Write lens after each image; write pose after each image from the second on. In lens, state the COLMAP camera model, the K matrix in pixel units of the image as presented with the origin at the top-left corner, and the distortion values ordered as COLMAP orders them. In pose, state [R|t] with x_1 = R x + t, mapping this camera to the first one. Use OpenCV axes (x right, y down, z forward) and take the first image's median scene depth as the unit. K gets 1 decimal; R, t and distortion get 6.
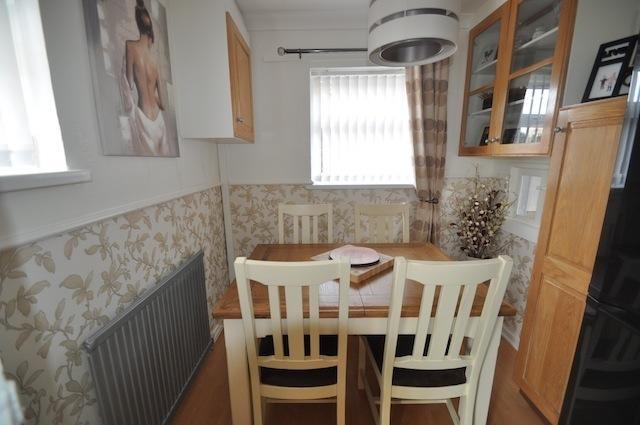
lens RADIAL K [[275.9, 0, 320.2], [0, 275.9, 215.3], [0, 0, 1]] dist [-0.003586, -0.000150]
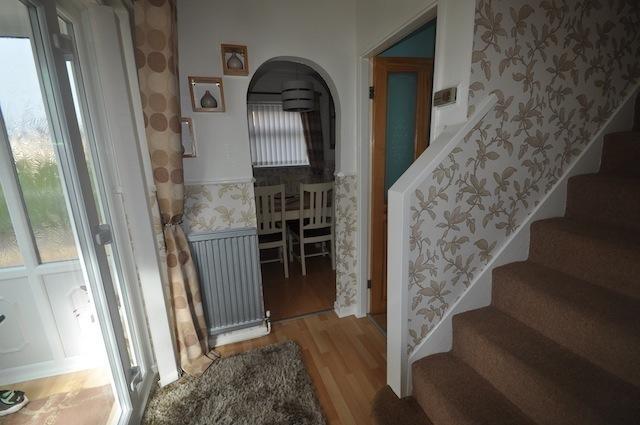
lens RADIAL K [[275.9, 0, 320.0], [0, 275.9, 210.9], [0, 0, 1]] dist [-0.003586, -0.000150]
pose [[0.945016, -0.090542, 0.314239, -0.392893], [0.087606, 0.995878, 0.023483, 0.316304], [-0.315070, 0.005337, 0.949053, -1.544867]]
